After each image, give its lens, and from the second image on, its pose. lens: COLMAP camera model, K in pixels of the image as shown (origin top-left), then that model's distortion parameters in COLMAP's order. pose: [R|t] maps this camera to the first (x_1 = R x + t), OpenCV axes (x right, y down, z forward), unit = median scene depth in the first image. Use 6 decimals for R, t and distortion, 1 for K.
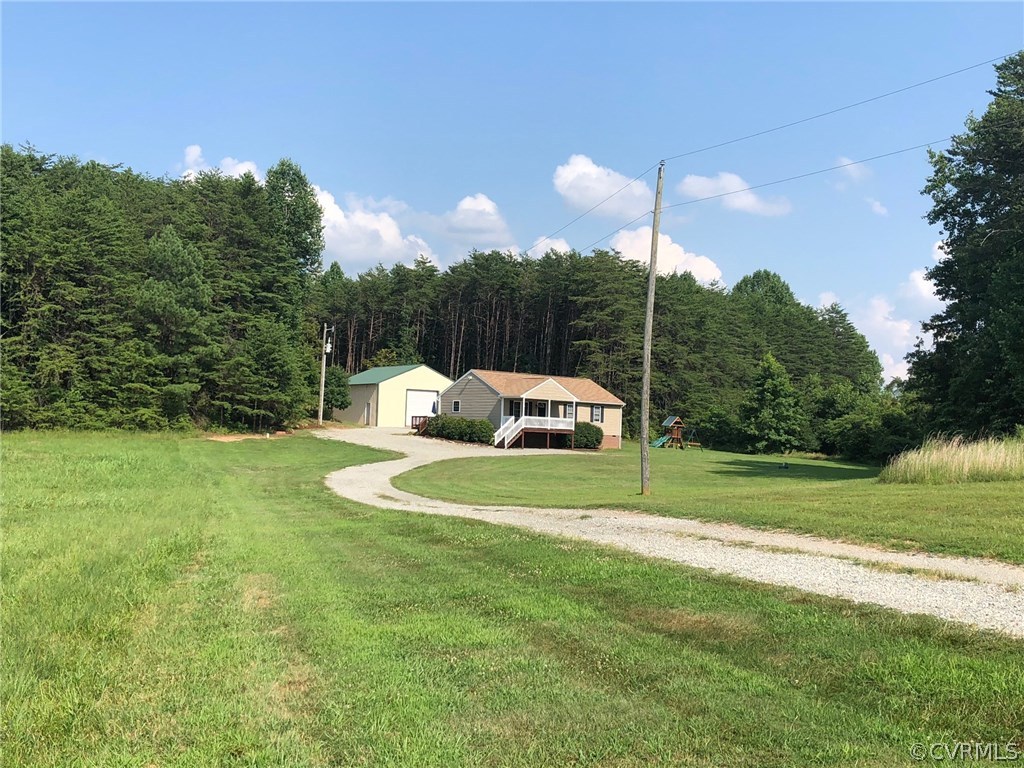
lens RADIAL K [[1284.1, 0, 512.8], [0, 1284.1, 384.0], [0, 0, 1]] dist [-0.010796, 0.000000]
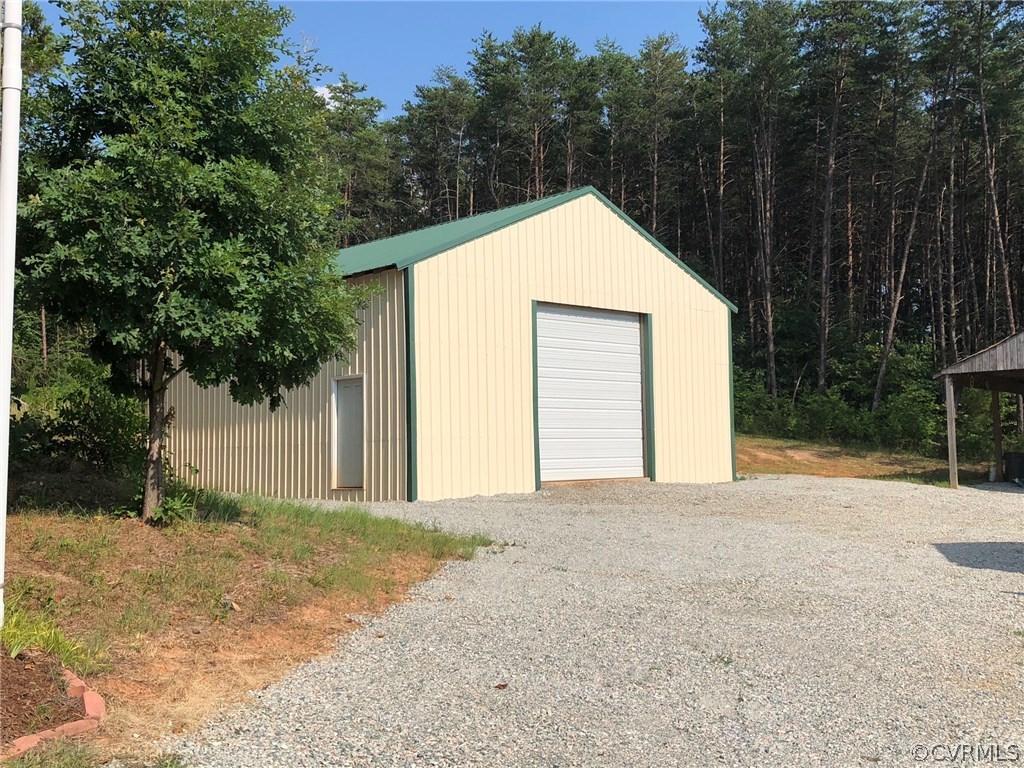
lens RADIAL K [[1113.0, 0, 513.3], [0, 1113.0, 383.8], [0, 0, 1]] dist [-0.016572, 0.000000]
pose [[0.982751, -0.046866, 0.178899, -0.139320], [0.050181, 0.998641, -0.014048, 0.022615], [-0.177998, 0.022783, 0.983767, 0.984347]]
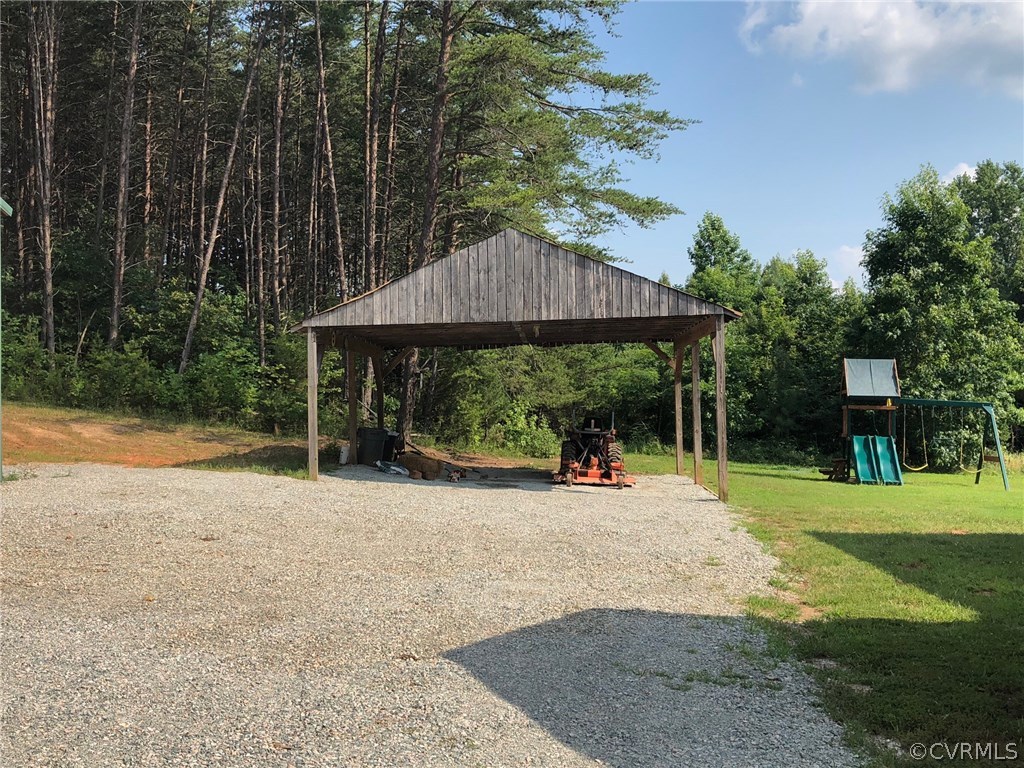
lens RADIAL K [[1113.0, 0, 514.7], [0, 1113.0, 380.2], [0, 0, 1]] dist [-0.016572, 0.000000]
pose [[0.684442, -0.040884, 0.727920, -0.112063], [0.015954, 0.999027, 0.041110, 0.023571], [-0.728893, -0.016524, 0.684429, 1.057170]]
